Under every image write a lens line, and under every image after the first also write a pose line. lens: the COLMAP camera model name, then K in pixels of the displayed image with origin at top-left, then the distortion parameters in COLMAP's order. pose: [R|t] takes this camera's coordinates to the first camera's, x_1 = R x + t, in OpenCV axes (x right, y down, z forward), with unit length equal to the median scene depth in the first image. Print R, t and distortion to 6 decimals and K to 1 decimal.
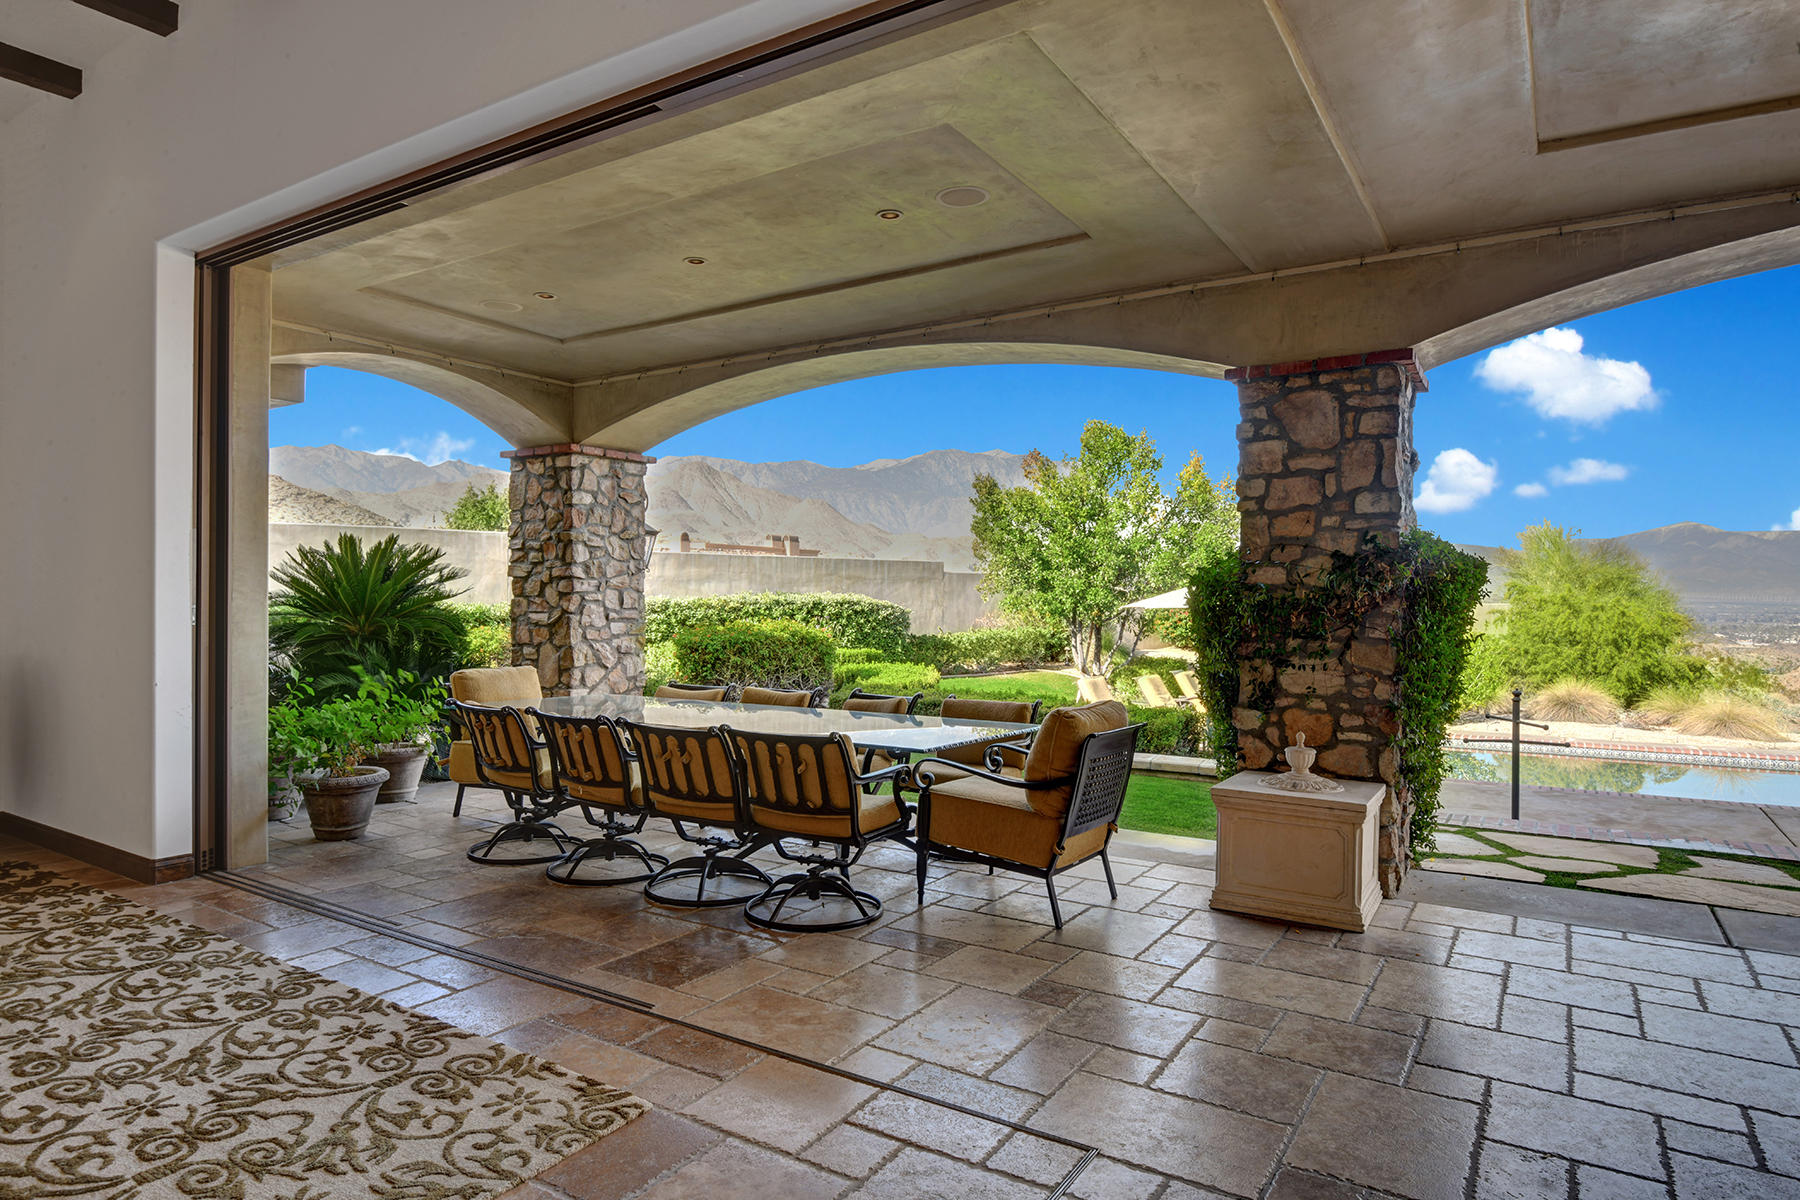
lens RADIAL K [[1042.6, 0, 902.3], [0, 1042.6, 617.2], [0, 0, 1]] dist [-0.033918, -0.002668]
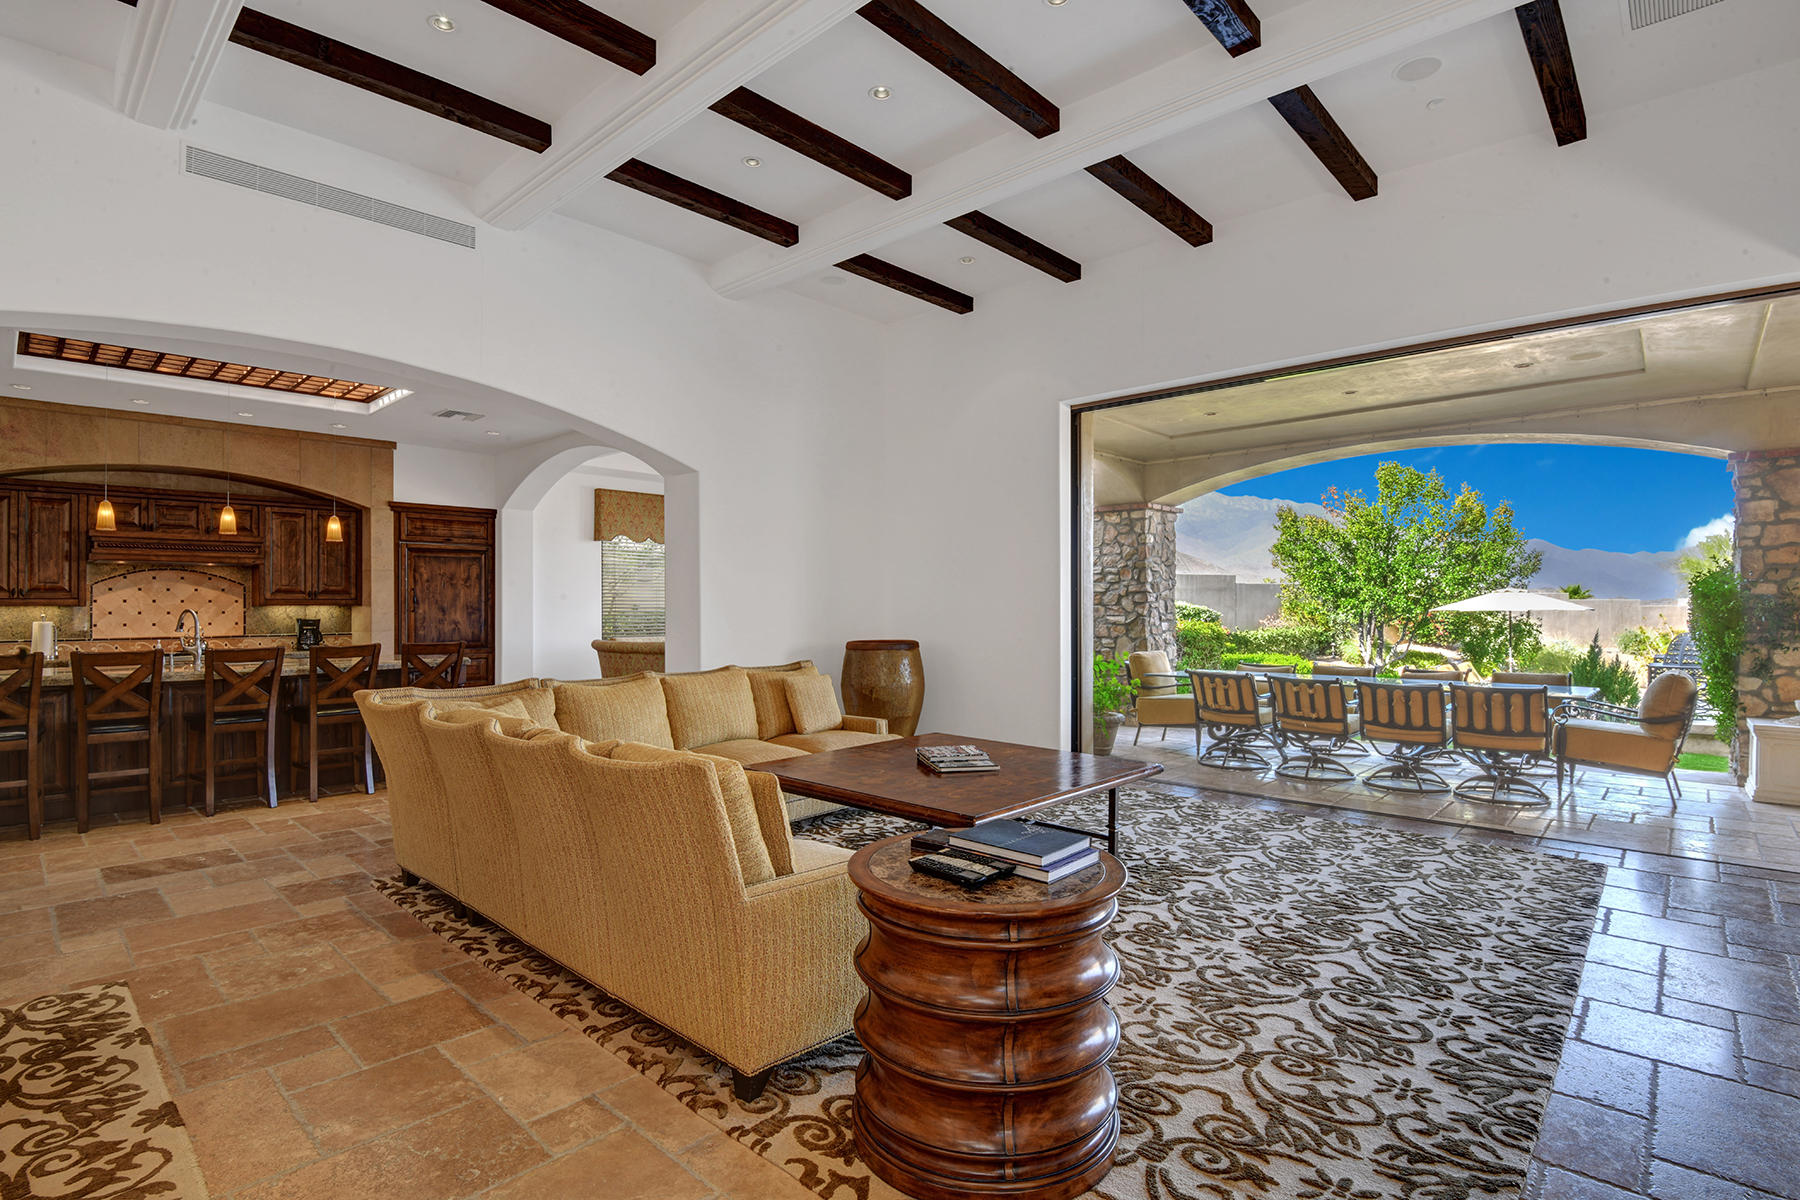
lens RADIAL K [[879.3, 0, 899.0], [0, 879.3, 609.9], [0, 0, 1]] dist [-0.025545, -0.008780]
pose [[0.982465, -0.005052, -0.186379, -0.654207], [0.002738, 0.999916, -0.012673, 0.002883], [0.186427, 0.011940, 0.982396, -0.449867]]
